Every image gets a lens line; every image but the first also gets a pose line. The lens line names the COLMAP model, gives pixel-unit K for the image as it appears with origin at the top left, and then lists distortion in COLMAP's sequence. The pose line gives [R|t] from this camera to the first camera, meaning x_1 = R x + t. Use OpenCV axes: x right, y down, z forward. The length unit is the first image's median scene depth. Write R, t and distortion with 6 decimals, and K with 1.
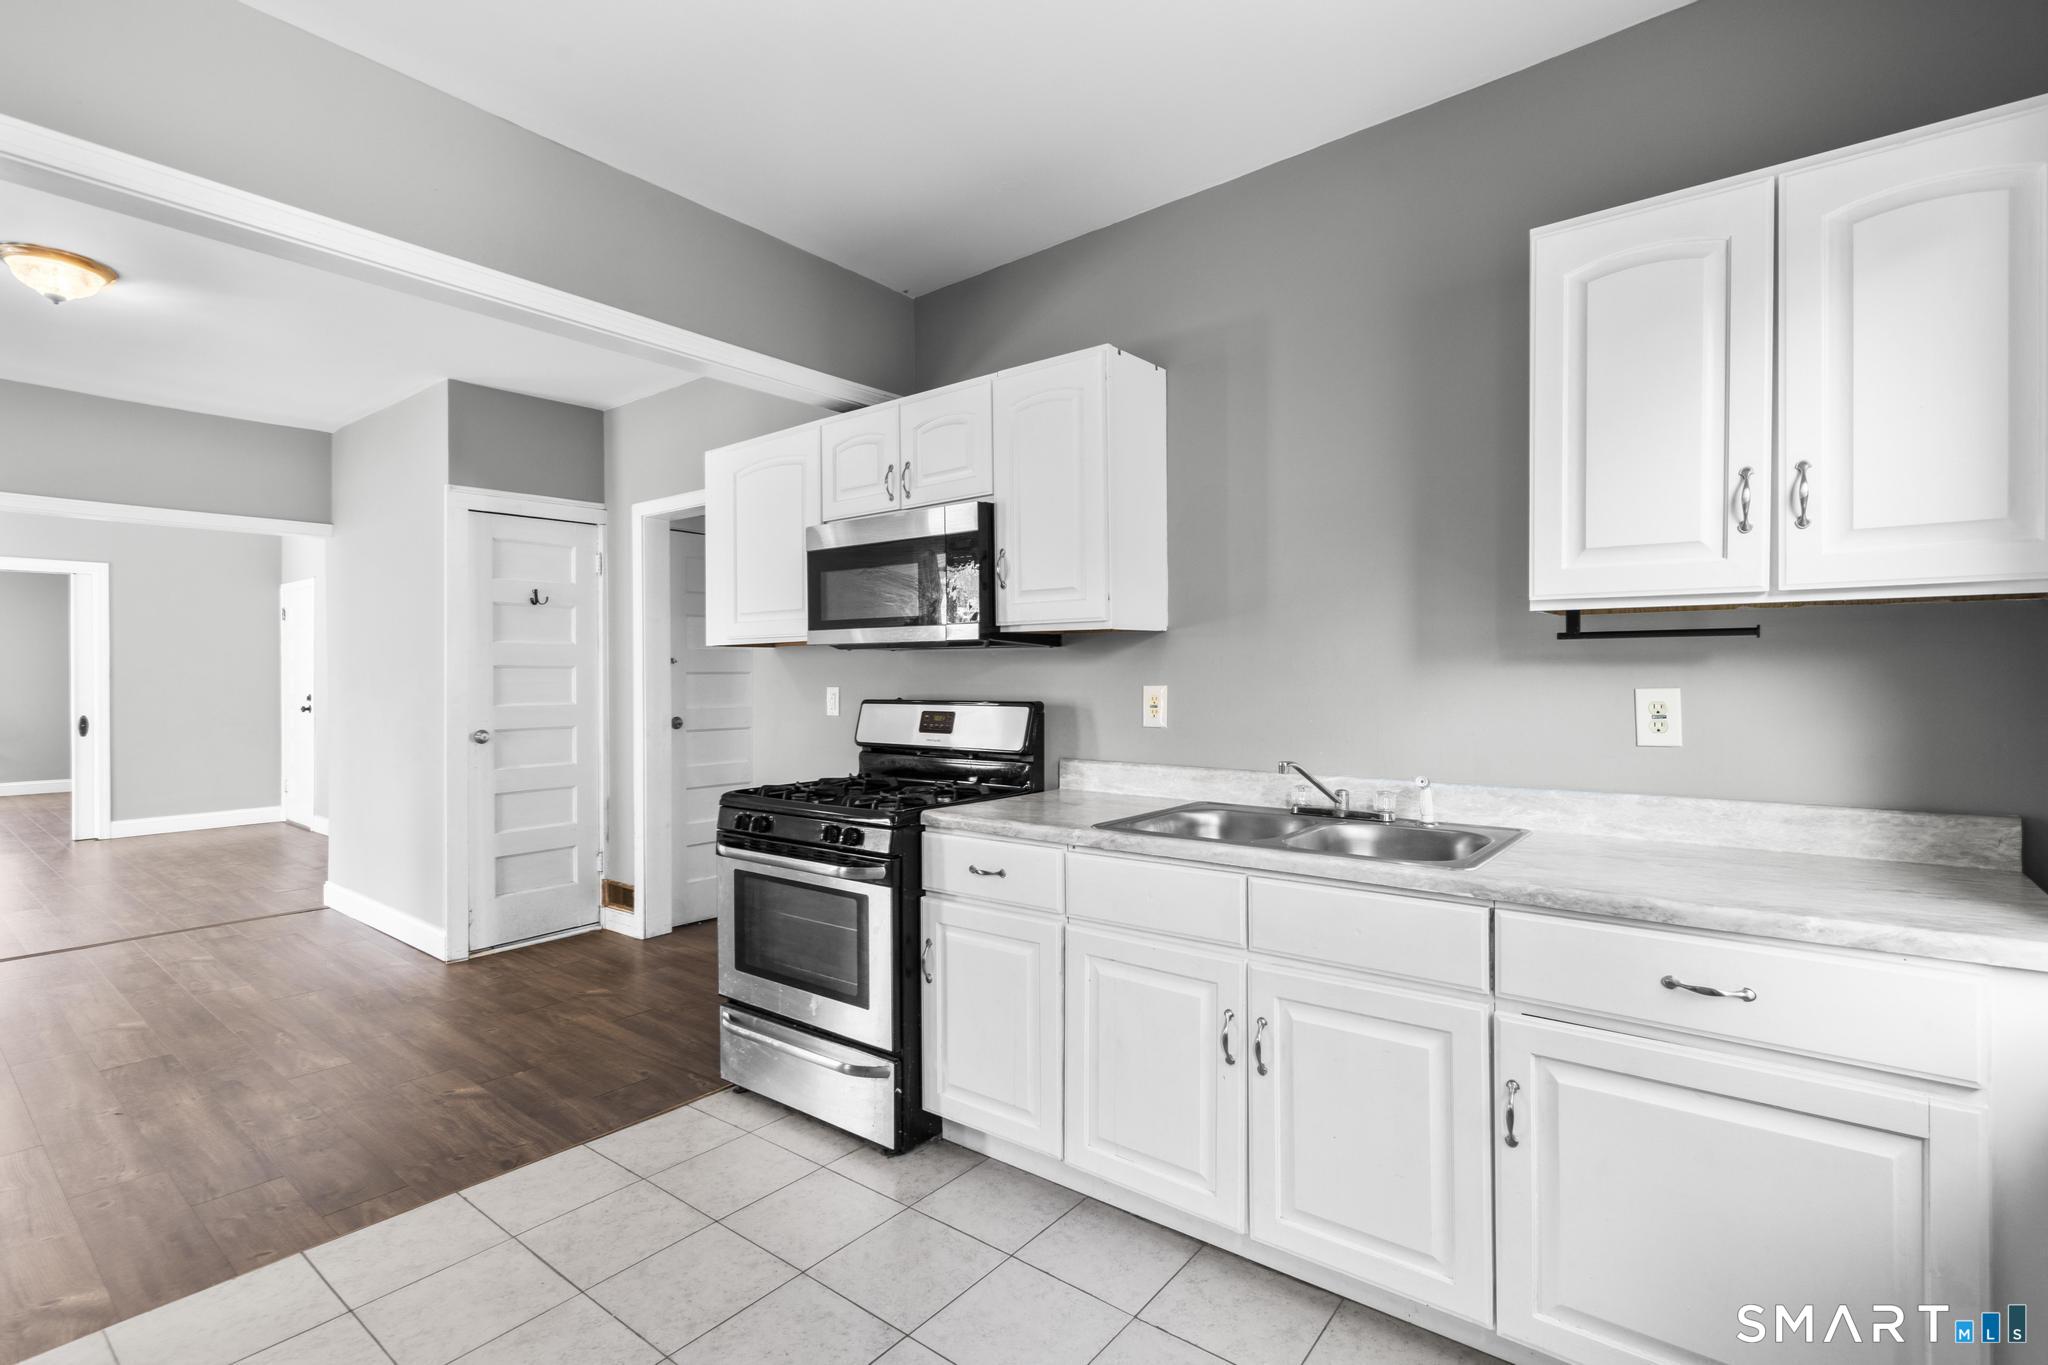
lens RADIAL K [[921.8, 0, 1031.6], [0, 921.8, 678.9], [0, 0, 1]] dist [0.002275, 0.000083]
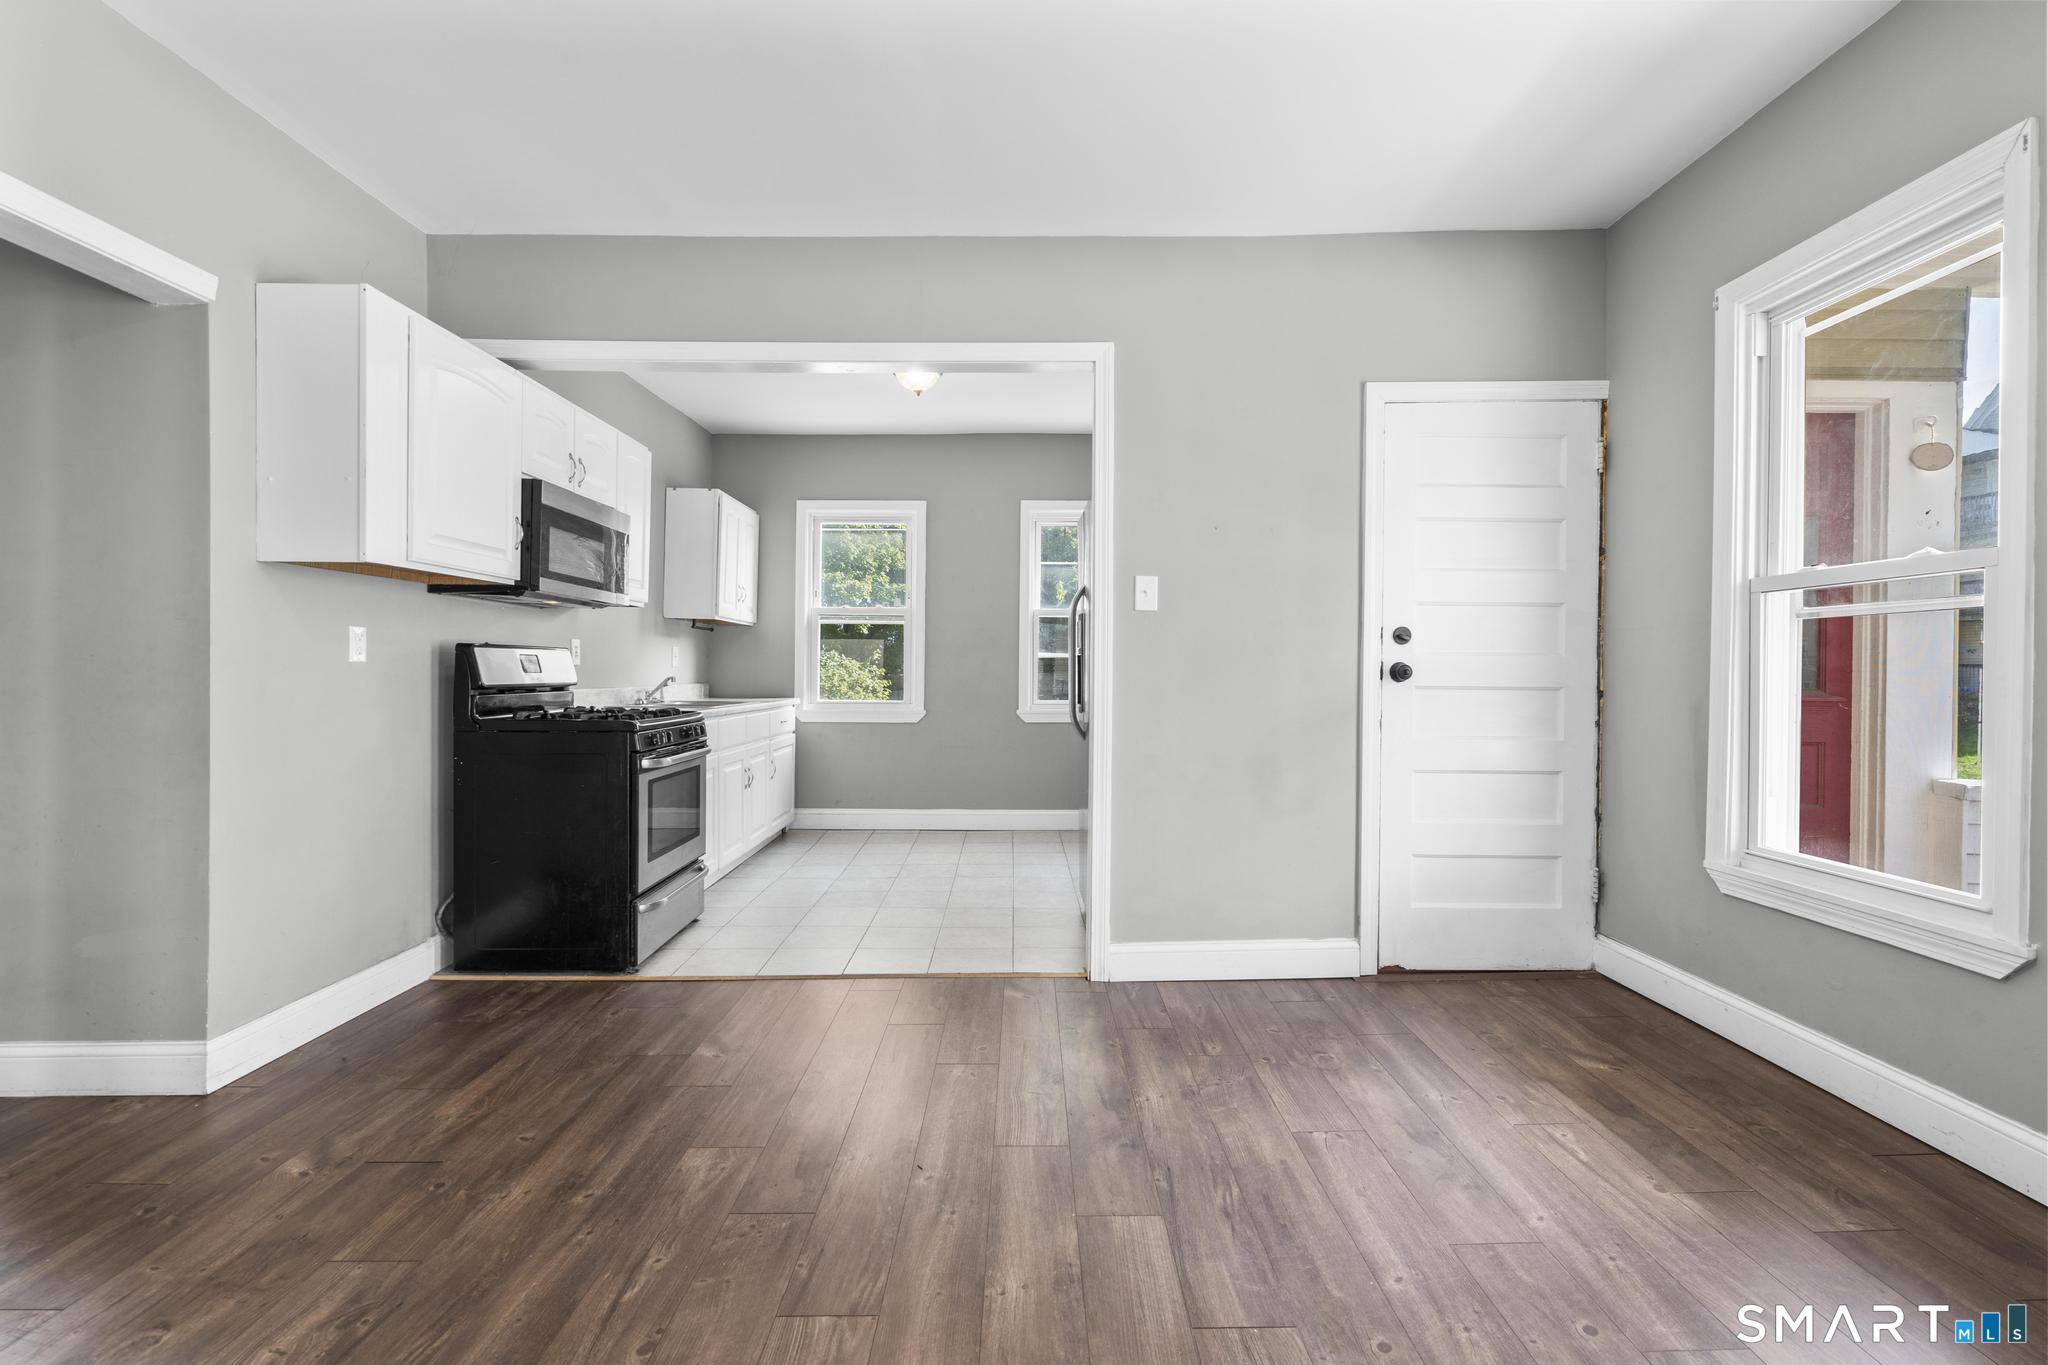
lens RADIAL K [[921.8, 0, 1034.3], [0, 921.8, 680.4], [0, 0, 1]] dist [0.002275, 0.000083]
pose [[-0.621956, -0.006409, 0.783026, -1.324108], [-0.002057, 0.999976, 0.006551, 0.054560], [-0.783049, 0.002464, -0.621955, 1.131093]]
